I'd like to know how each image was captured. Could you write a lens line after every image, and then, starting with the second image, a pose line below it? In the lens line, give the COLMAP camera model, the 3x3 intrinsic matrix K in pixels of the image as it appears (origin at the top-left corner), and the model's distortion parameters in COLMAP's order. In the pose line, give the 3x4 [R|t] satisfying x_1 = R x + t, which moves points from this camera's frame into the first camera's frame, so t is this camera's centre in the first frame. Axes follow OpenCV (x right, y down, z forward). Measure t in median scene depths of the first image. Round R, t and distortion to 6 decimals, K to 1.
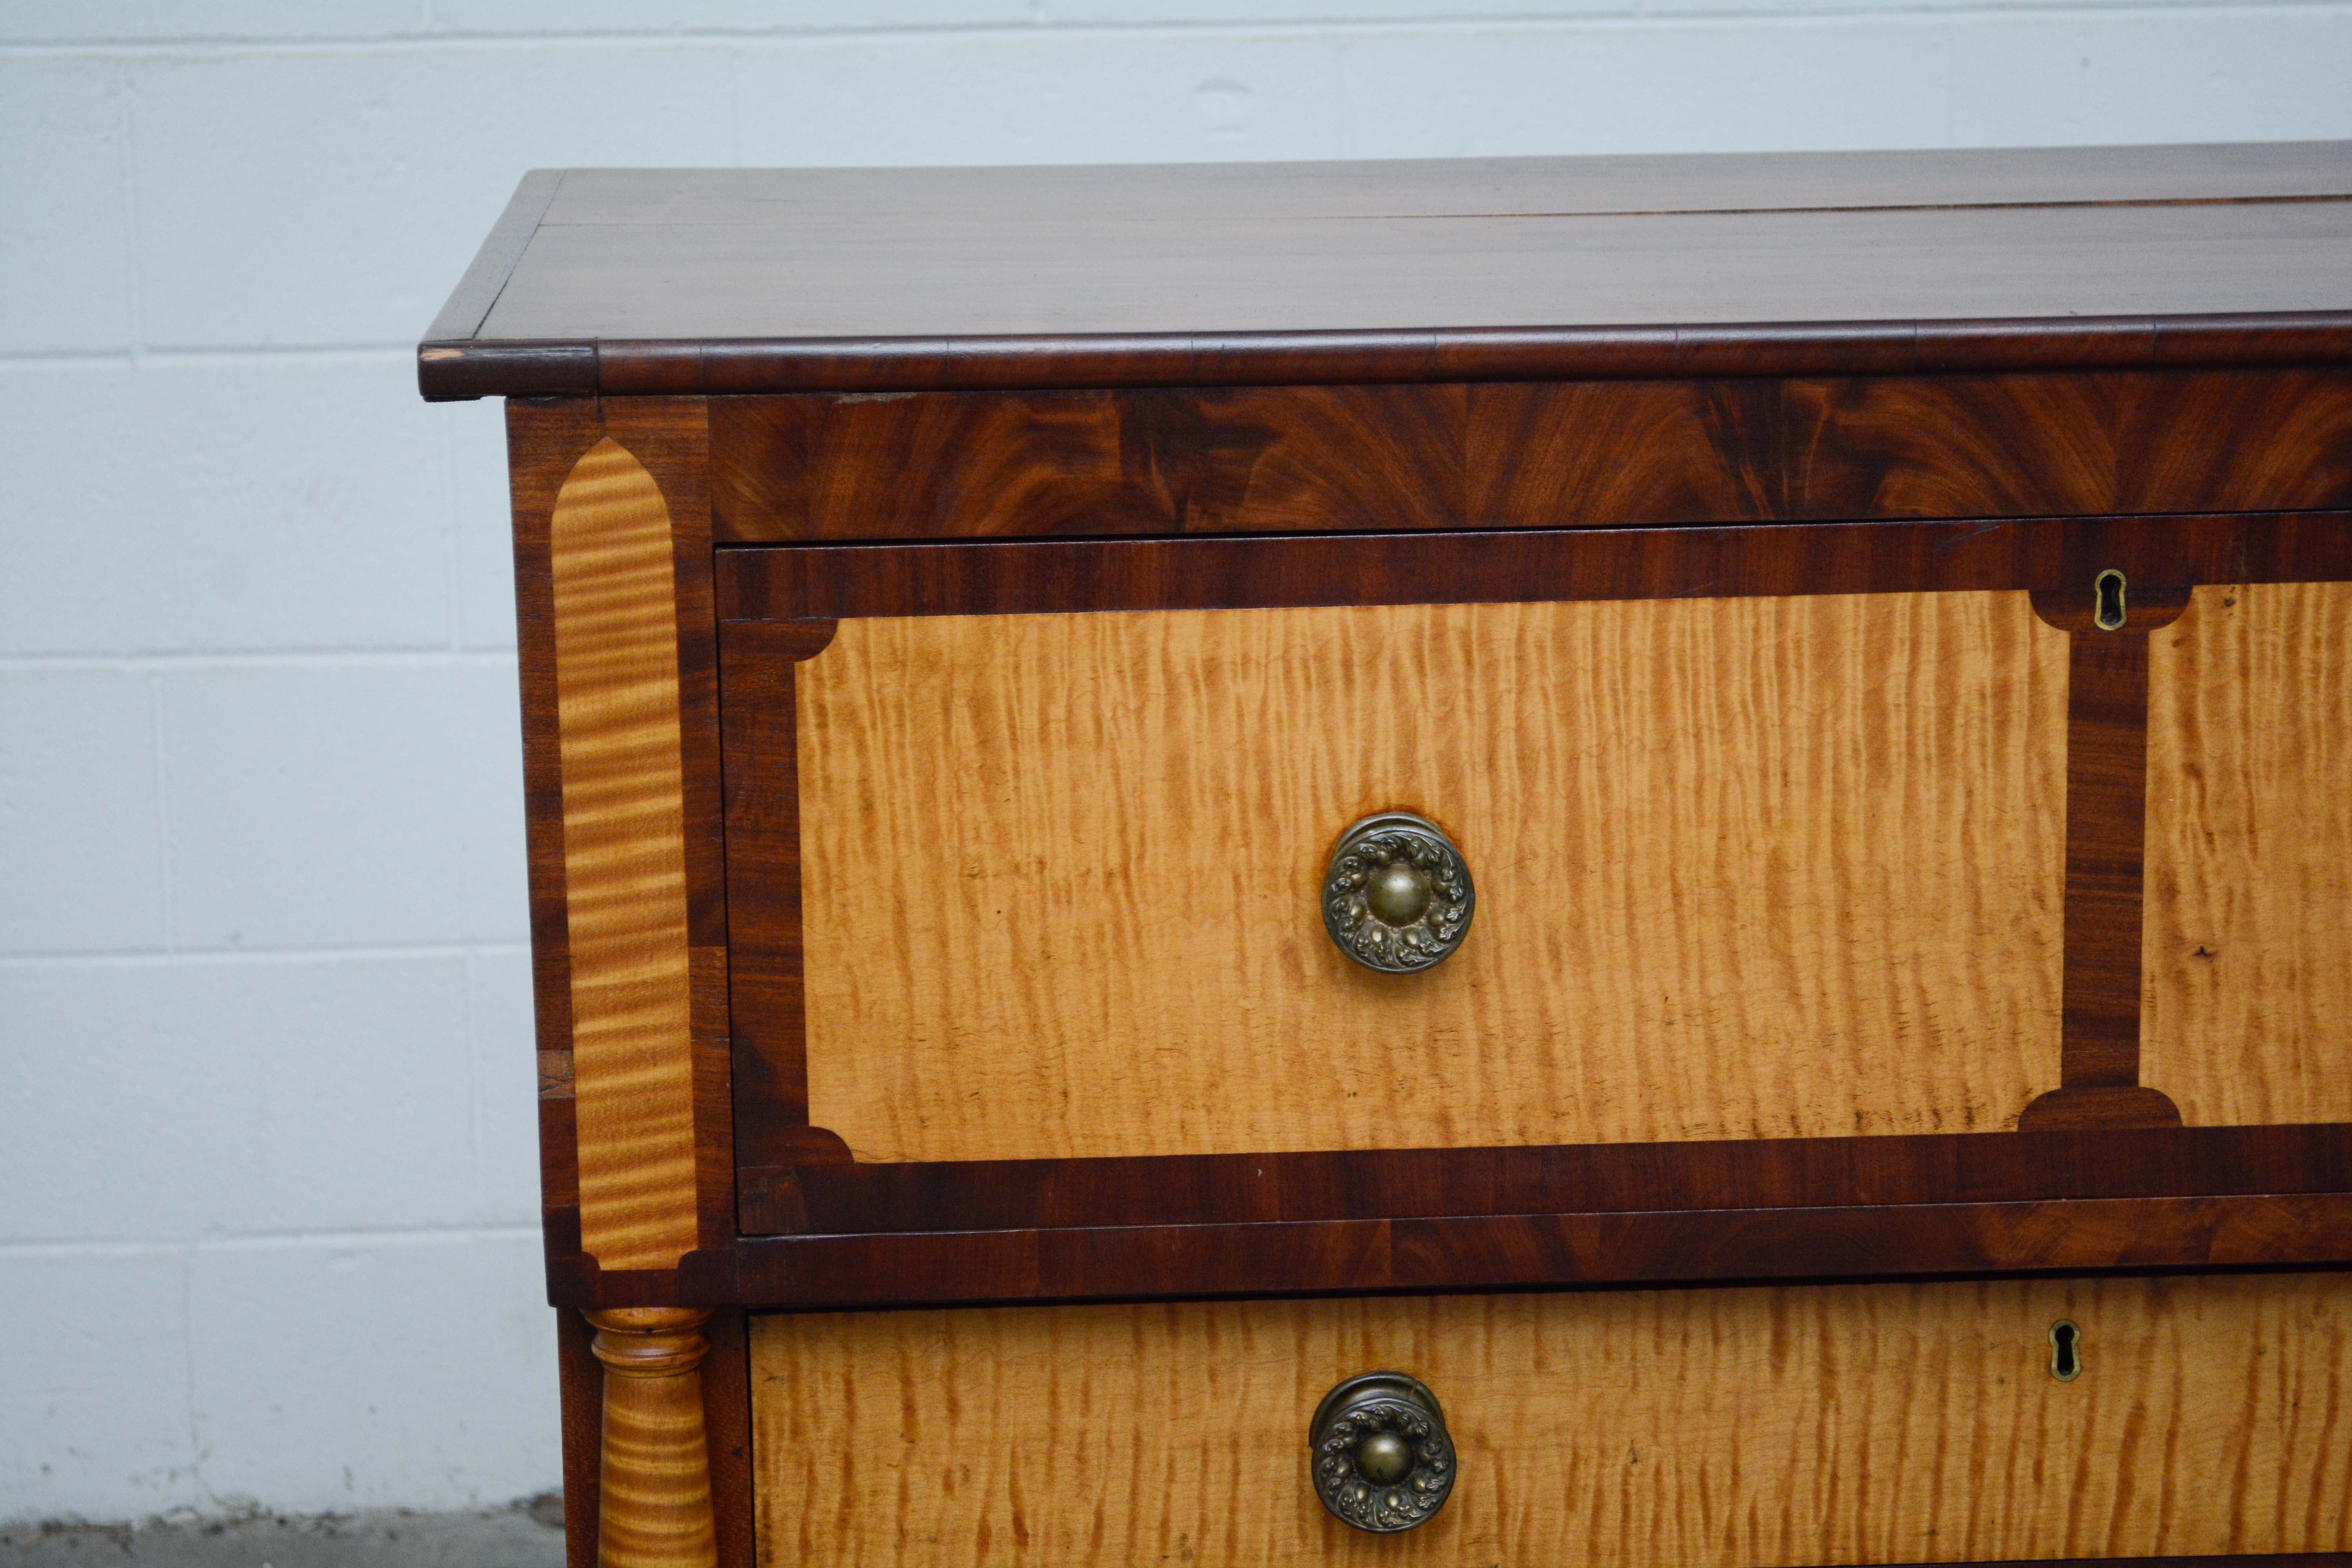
lens RADIAL K [[5241.2, 0, 1175.5], [0, 5241.2, 766.4], [0, 0, 1]] dist [0.035015, 0.000000]
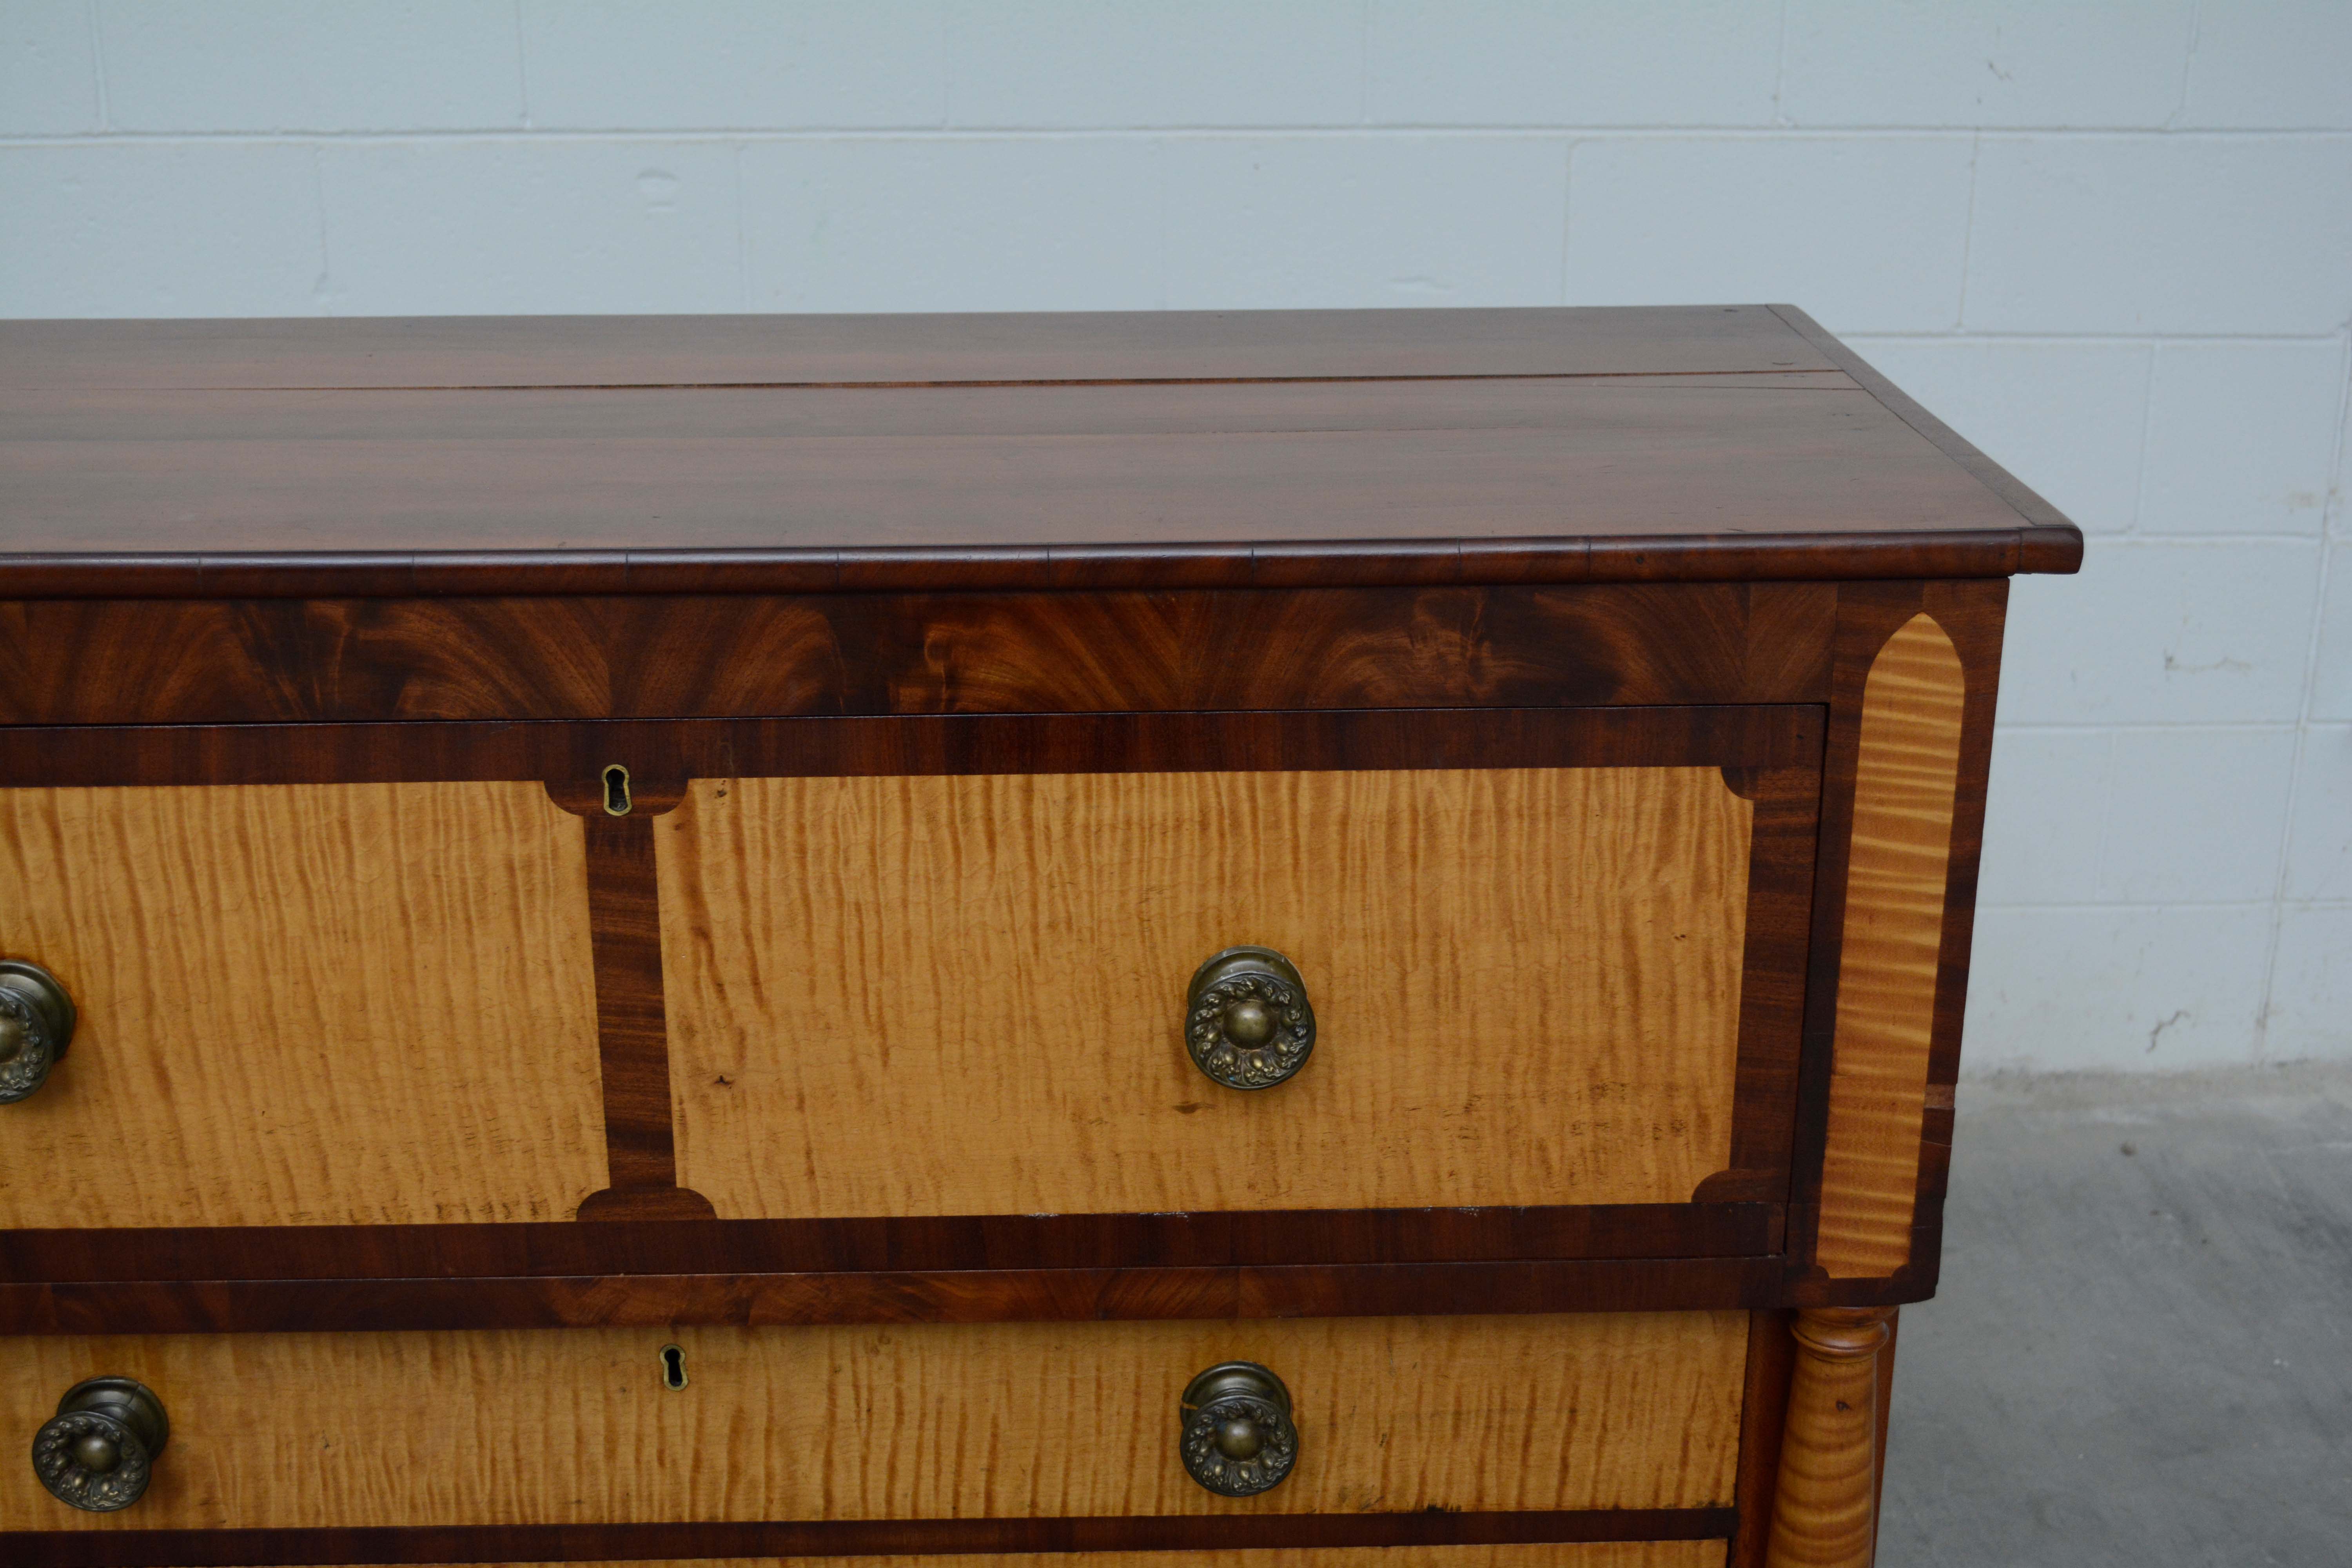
lens RADIAL K [[2879.5, 0, 1162.7], [0, 2879.5, 779.3], [0, 0, 1]] dist [-0.039515, 0.000000]
pose [[0.999845, 0.017369, -0.003012, 0.300299], [-0.016924, 0.993604, 0.111648, -0.106562], [0.004932, -0.111580, 0.993743, 0.378618]]
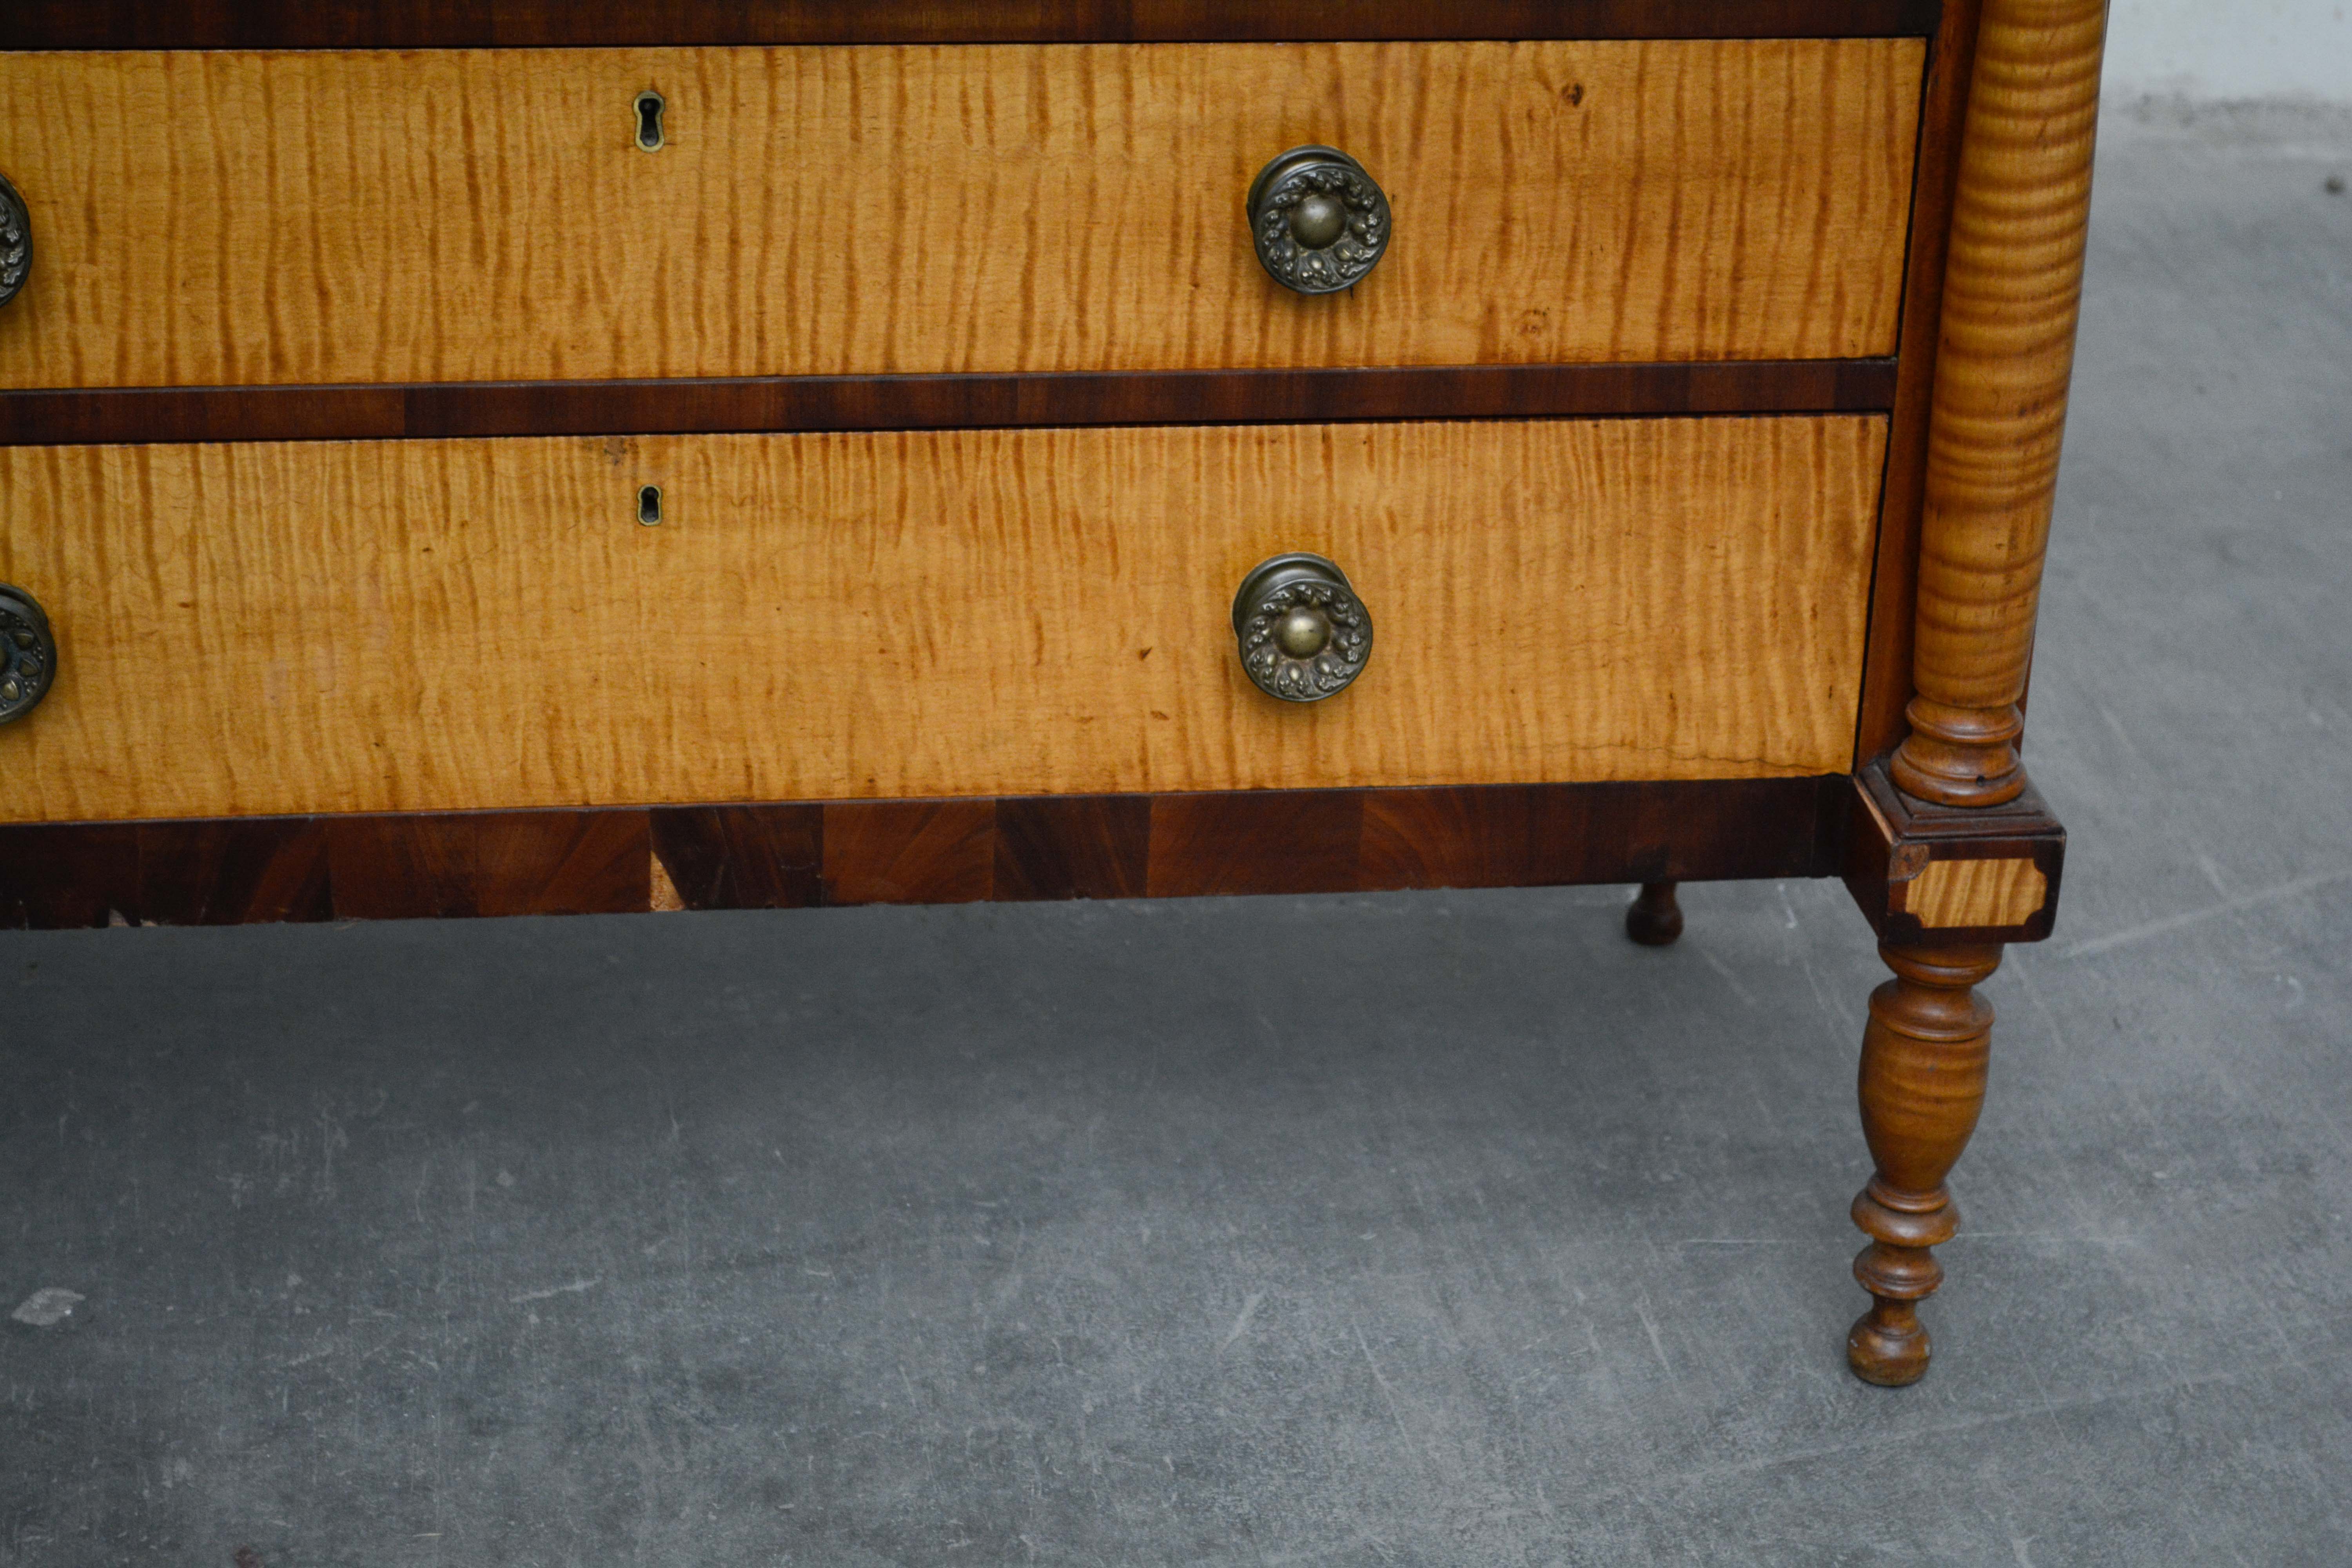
lens RADIAL K [[5241.2, 0, 1171.5], [0, 5241.2, 765.4], [0, 0, 1]] dist [0.035015, 0.000000]
pose [[0.992810, 0.004811, 0.119604, 0.159385], [-0.029624, 0.977984, 0.206566, 0.094223], [-0.115978, -0.208624, 0.971095, 0.010722]]
